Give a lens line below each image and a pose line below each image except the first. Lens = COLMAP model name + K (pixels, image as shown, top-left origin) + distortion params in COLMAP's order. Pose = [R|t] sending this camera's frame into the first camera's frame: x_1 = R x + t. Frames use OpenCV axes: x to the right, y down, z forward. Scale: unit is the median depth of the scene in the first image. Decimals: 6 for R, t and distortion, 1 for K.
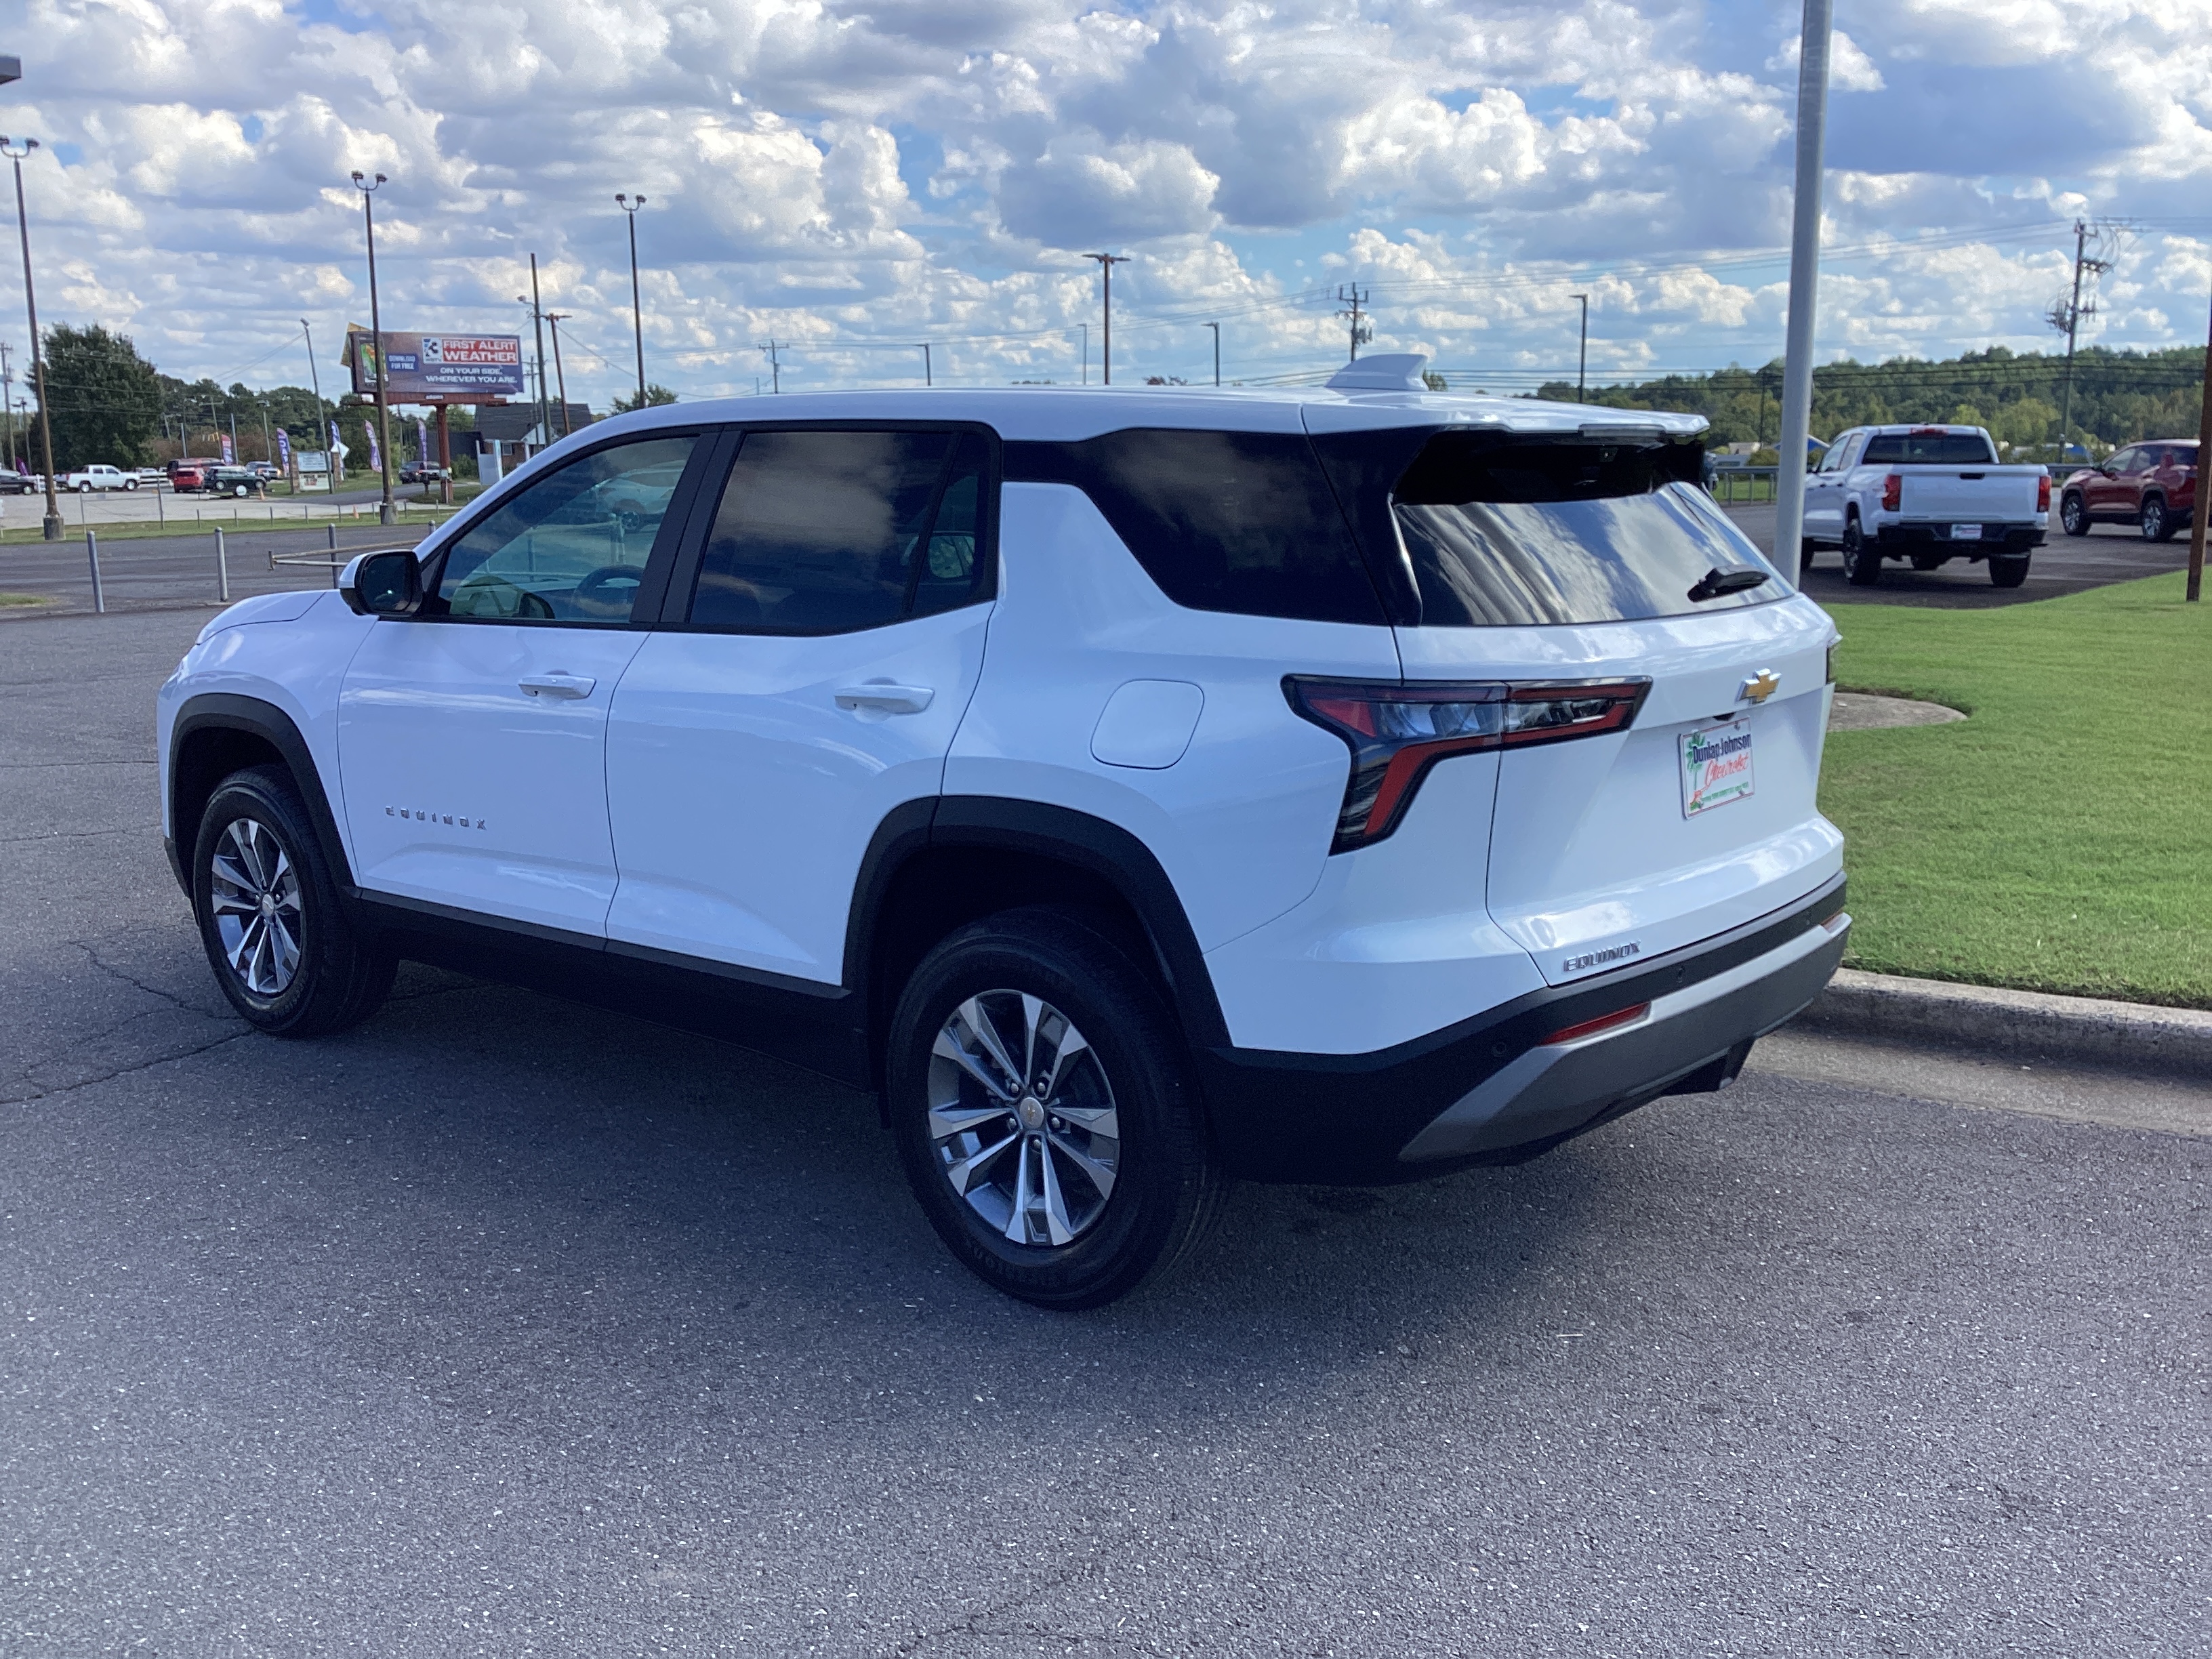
lens RADIAL K [[1997.5, 0, 1103.1], [0, 1997.5, 821.8], [0, 0, 1]] dist [0.124233, -0.270167]
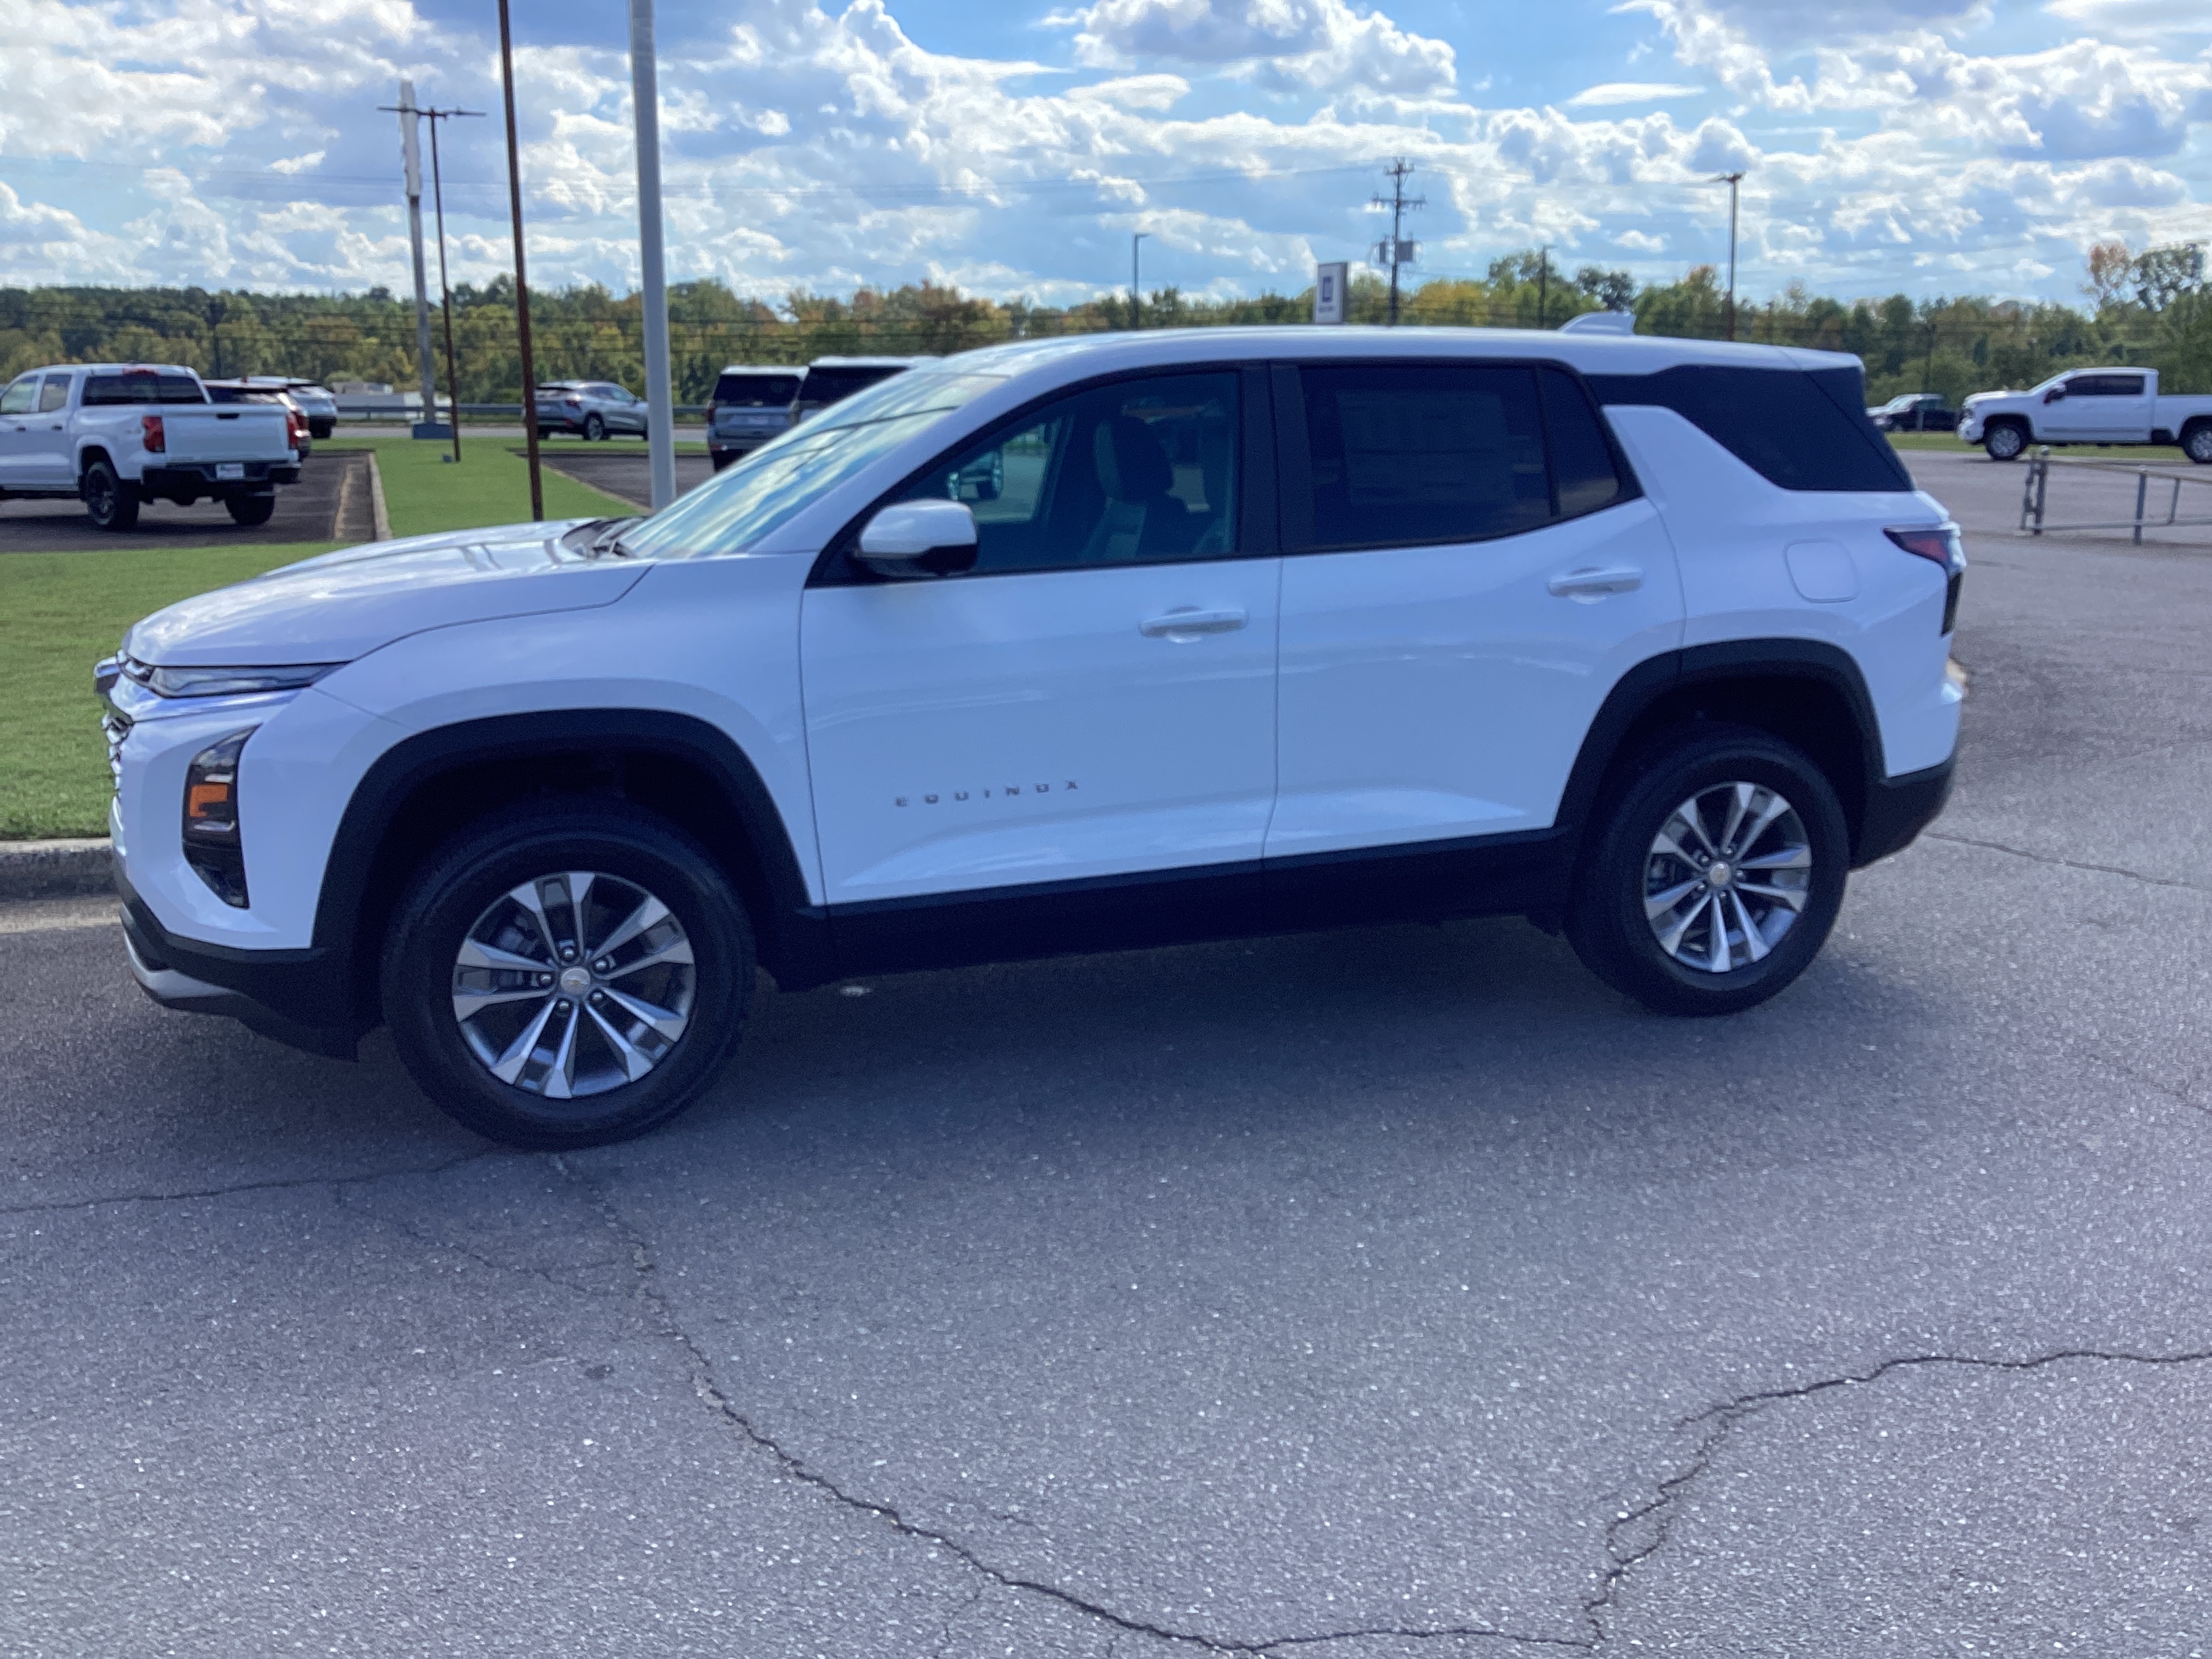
lens RADIAL K [[1997.5, 0, 1103.1], [0, 1997.5, 821.8], [0, 0, 1]] dist [0.124233, -0.270167]
pose [[0.519637, -0.178817, 0.835465, -1.221157], [0.156057, 0.981268, 0.112960, -0.095279], [-0.840014, 0.071682, 0.537809, 0.546296]]
